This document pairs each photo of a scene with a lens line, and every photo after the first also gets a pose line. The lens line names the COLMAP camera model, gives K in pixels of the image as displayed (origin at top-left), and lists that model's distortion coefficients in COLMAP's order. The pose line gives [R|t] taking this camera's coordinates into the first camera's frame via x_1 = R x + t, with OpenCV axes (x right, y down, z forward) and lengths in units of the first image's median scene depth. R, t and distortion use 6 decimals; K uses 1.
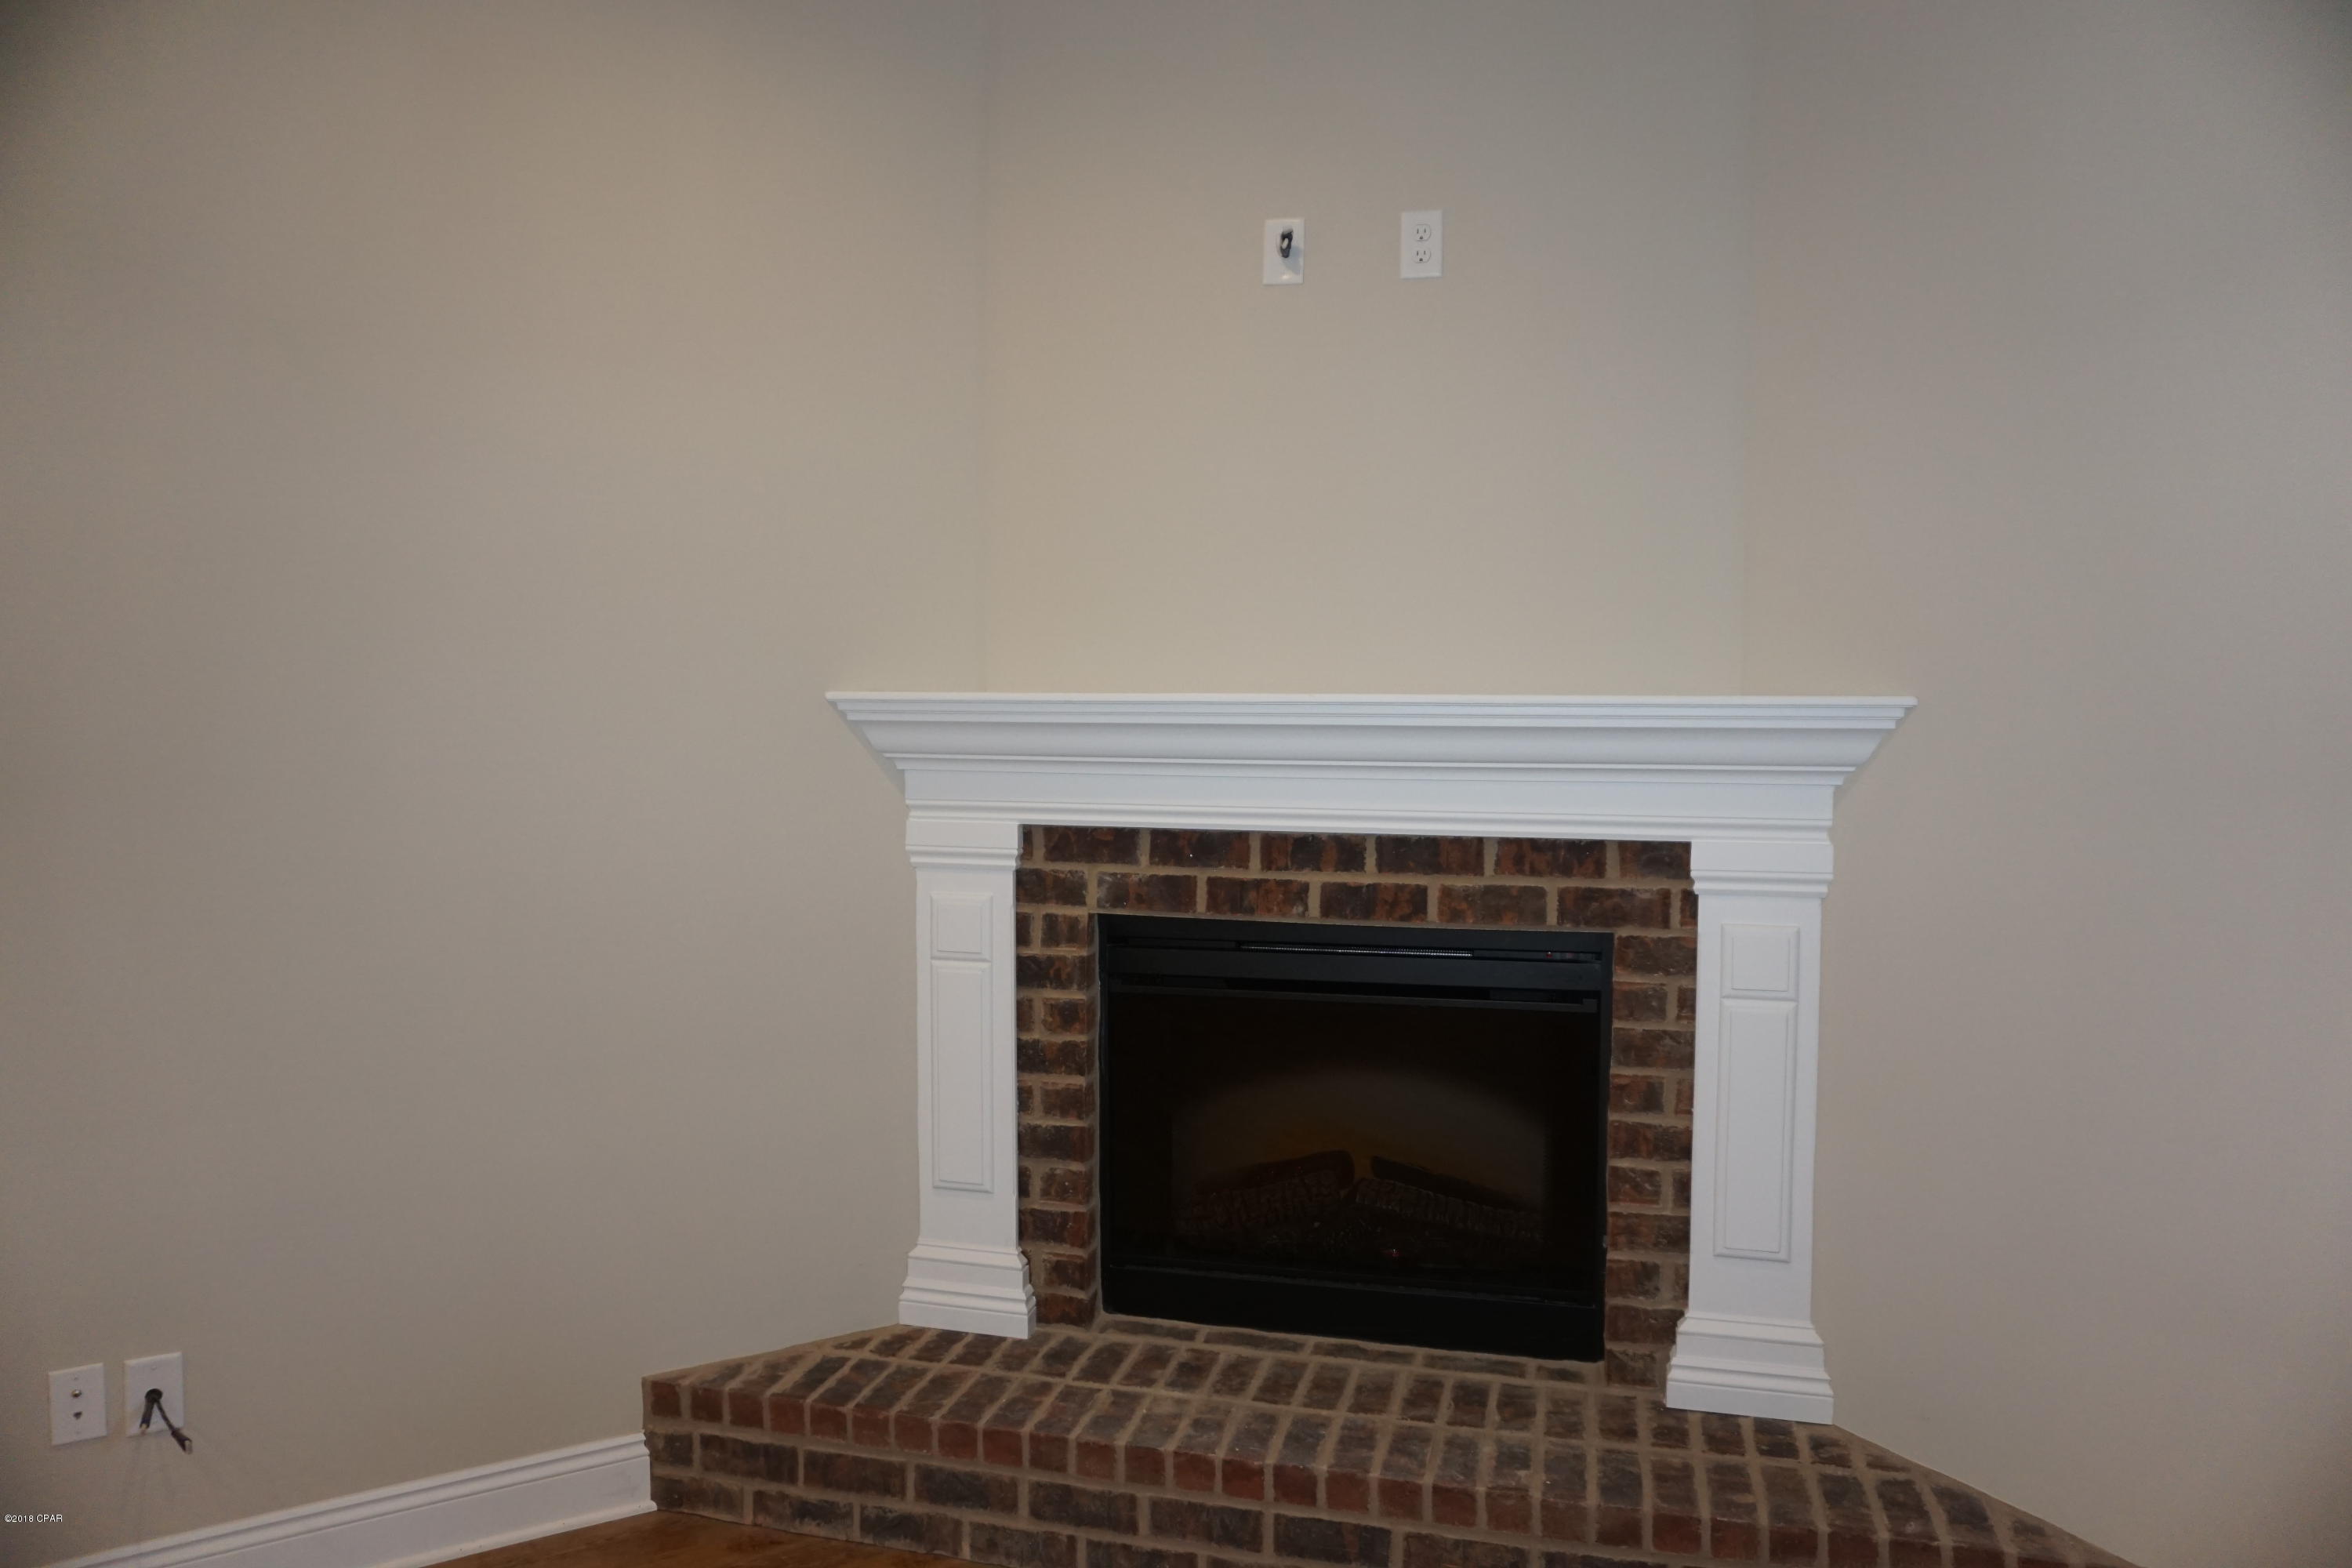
lens RADIAL K [[1586.6, 0, 1176.0], [0, 1586.6, 784.0], [0, 0, 1]] dist [-0.042807, 0.037248]
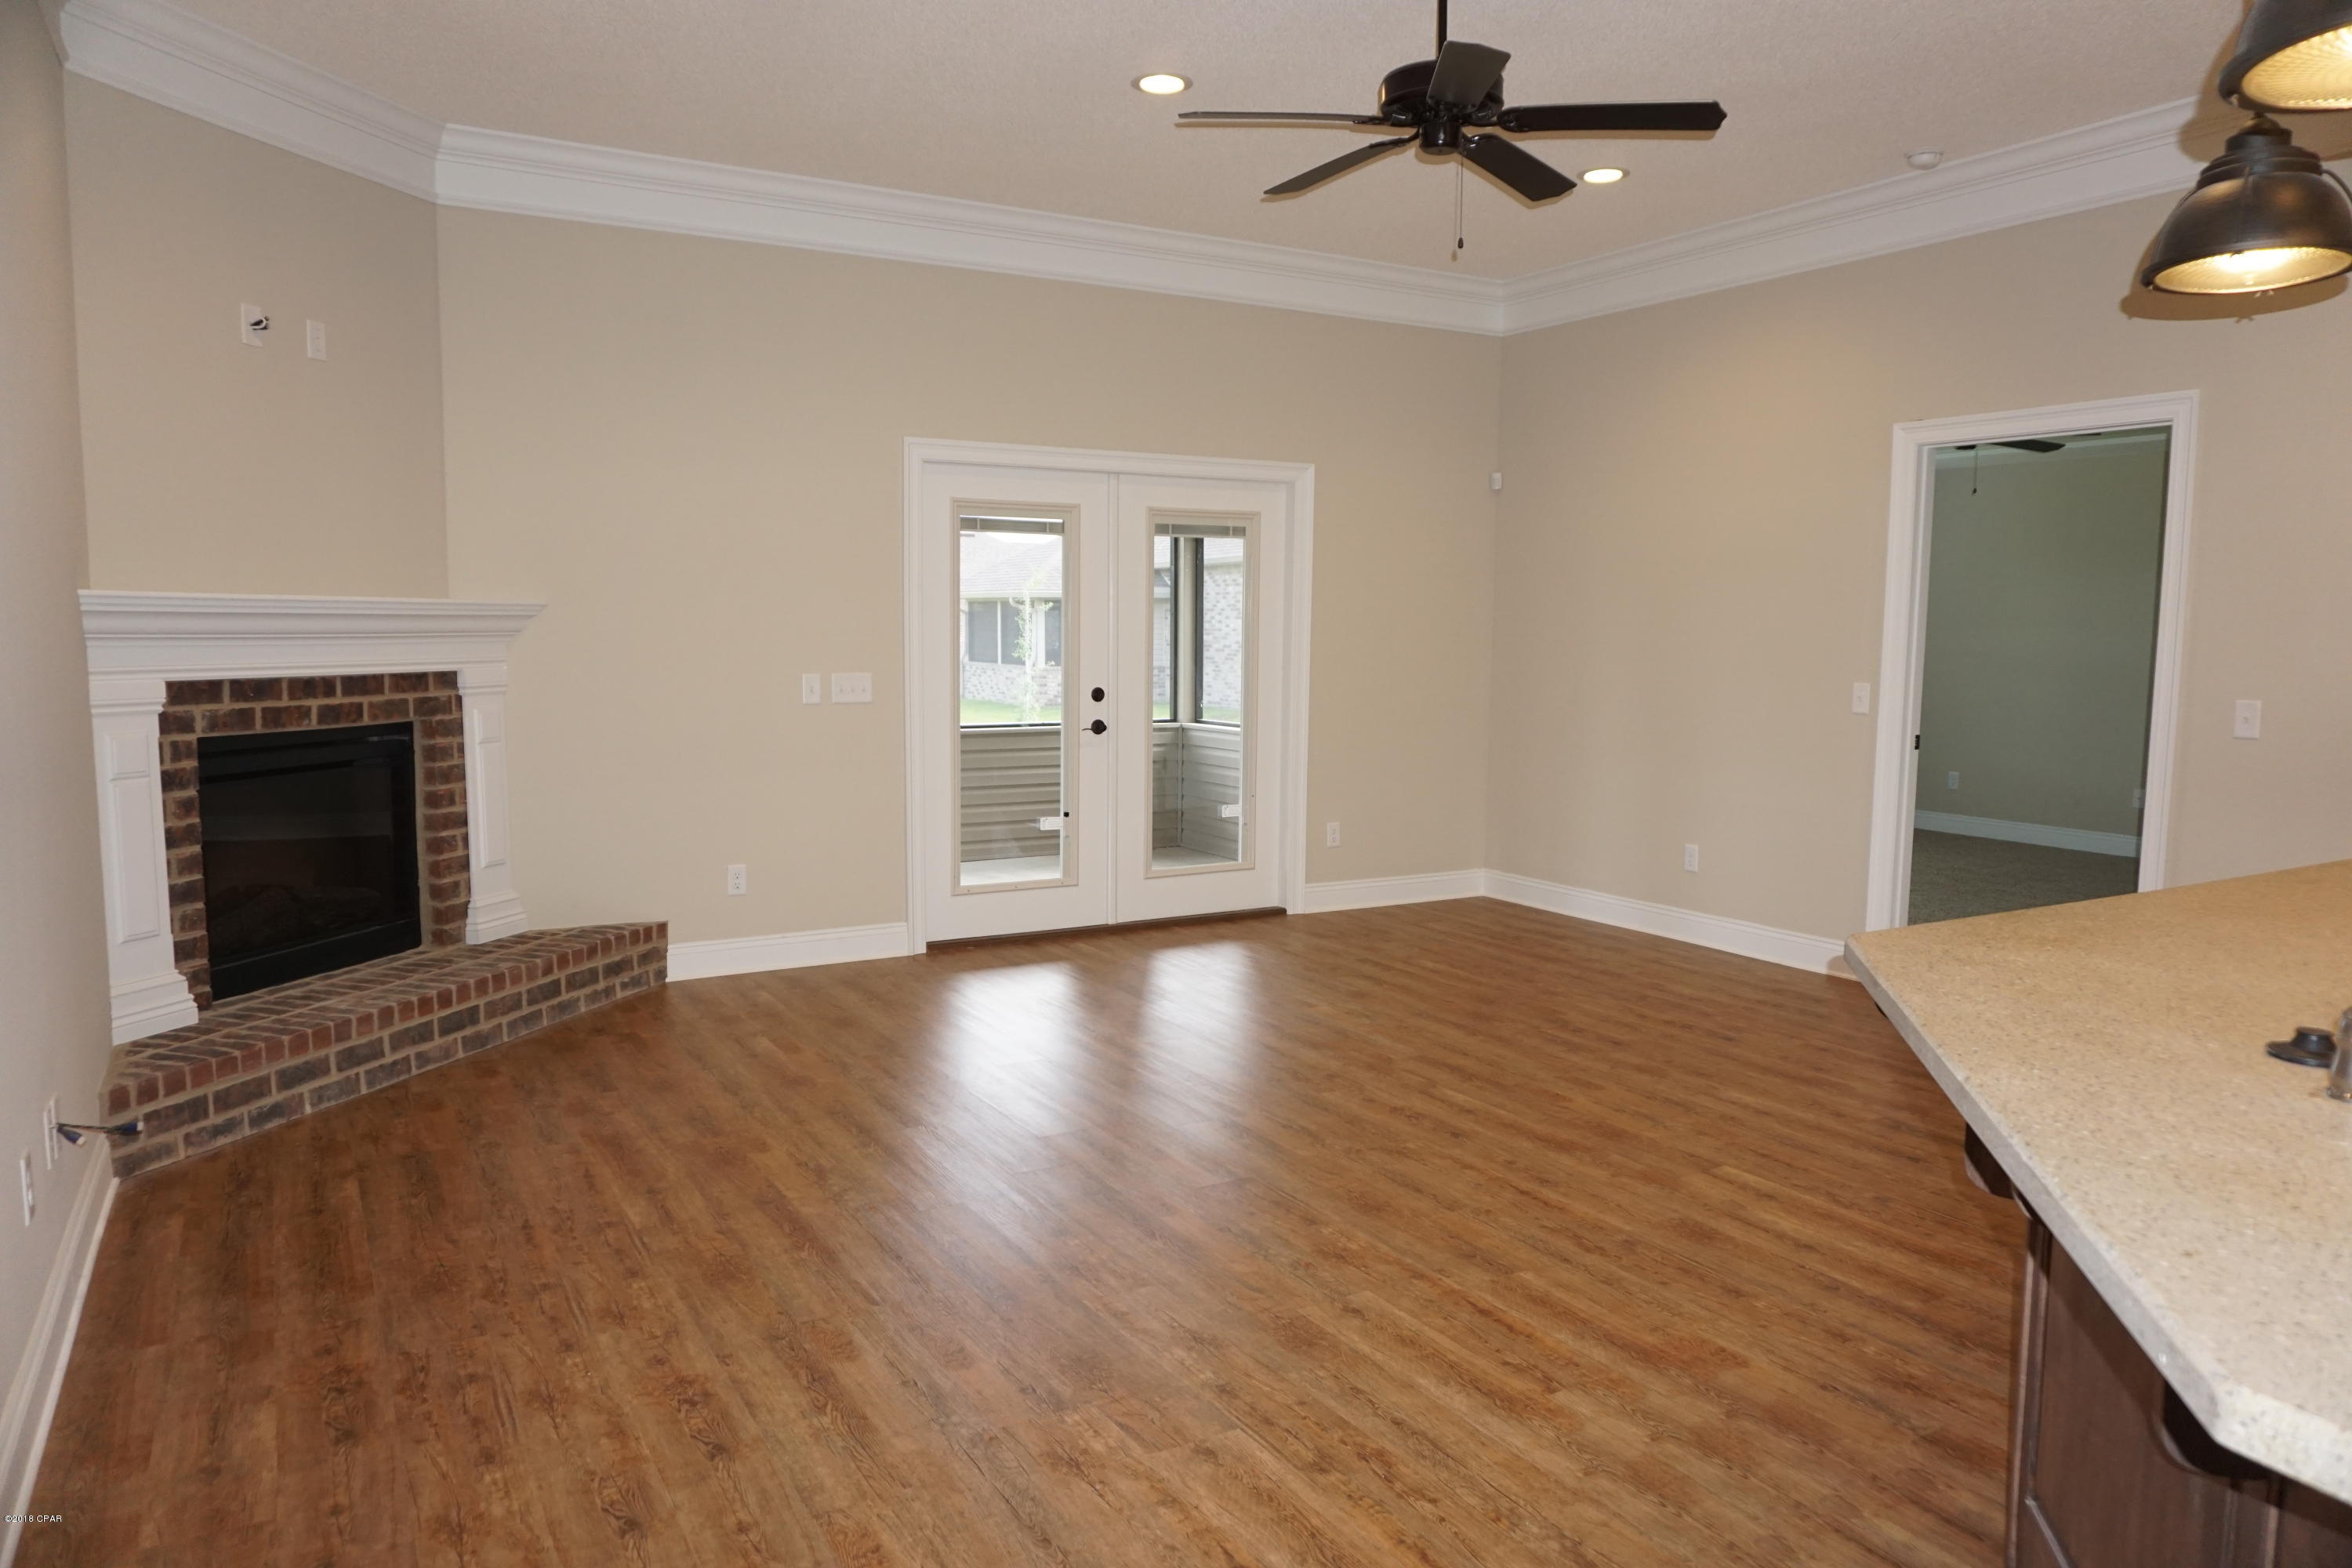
lens RADIAL K [[1586.6, 0, 1176.0], [0, 1586.6, 784.0], [0, 0, 1]] dist [-0.042807, 0.037248]
pose [[0.021166, -0.104334, 0.994317, -1.634541], [0.046552, 0.993564, 0.103264, 0.014351], [-0.998692, 0.044102, 0.025887, 0.018595]]
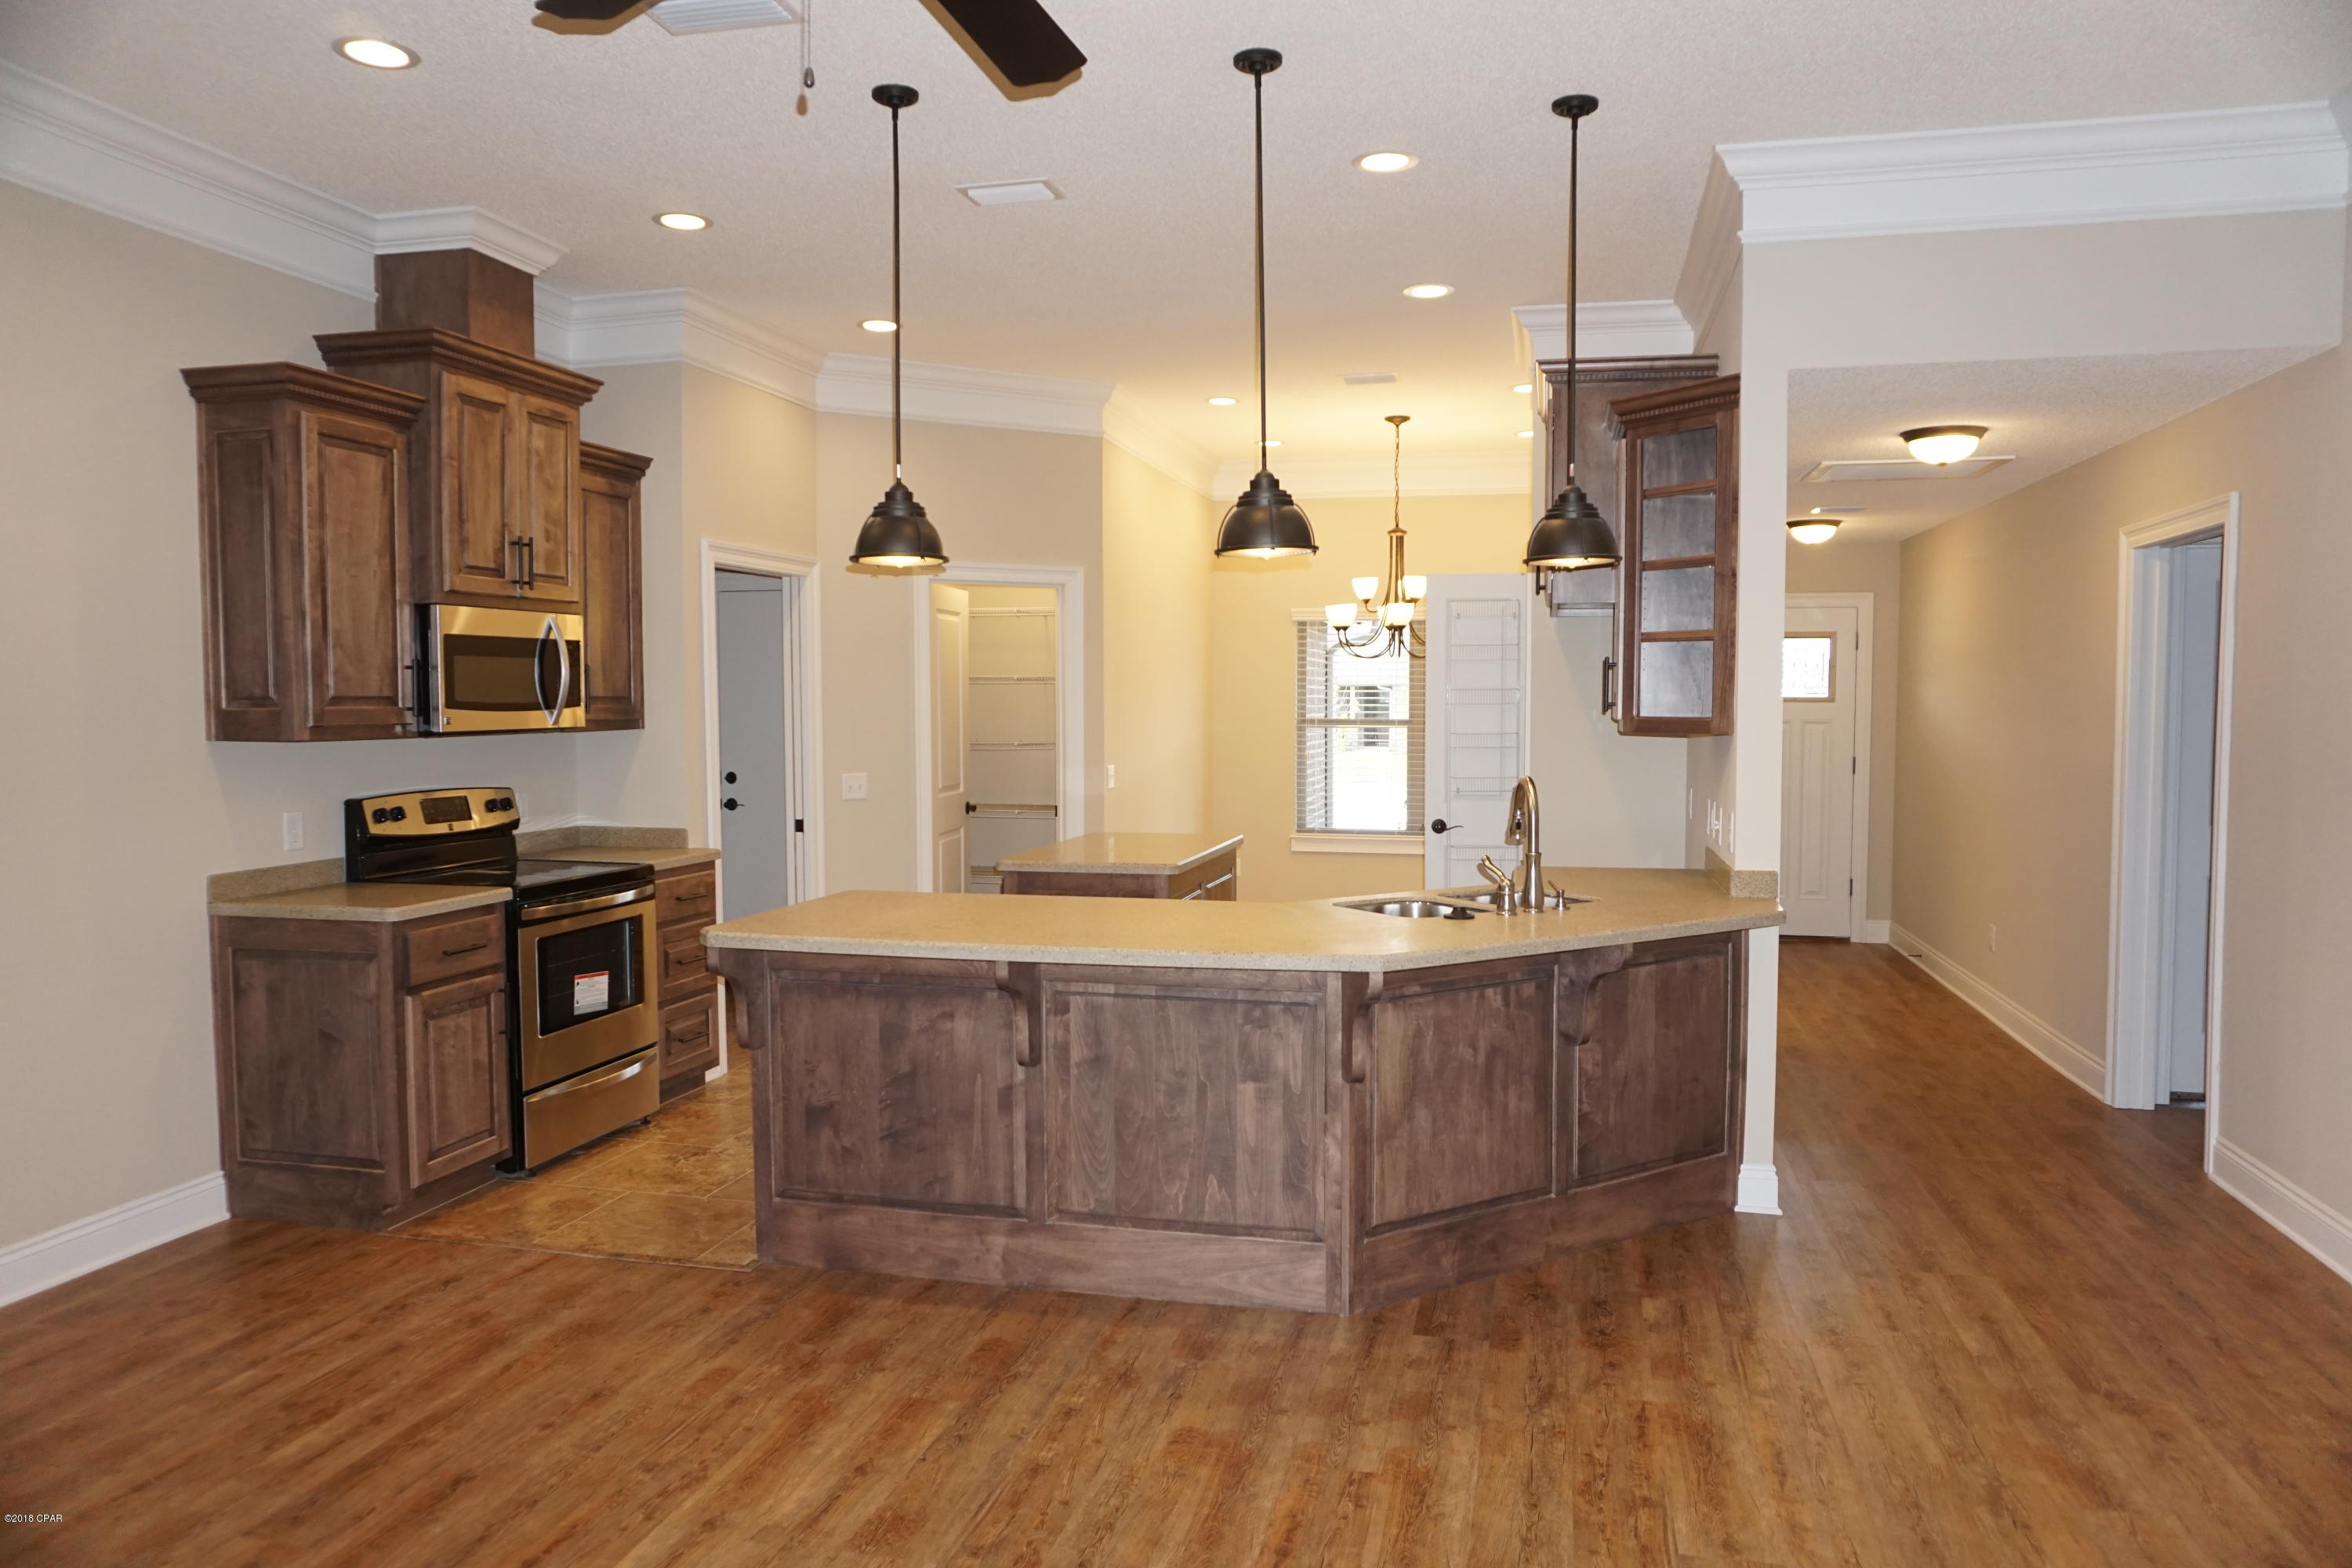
lens RADIAL K [[1586.6, 0, 1176.0], [0, 1586.6, 784.0], [0, 0, 1]] dist [-0.042807, 0.037248]
pose [[-0.701766, 0.035710, -0.711512, 0.208422], [-0.038805, 0.995344, 0.088228, -0.046625], [0.711350, 0.089526, -0.697113, 0.445520]]
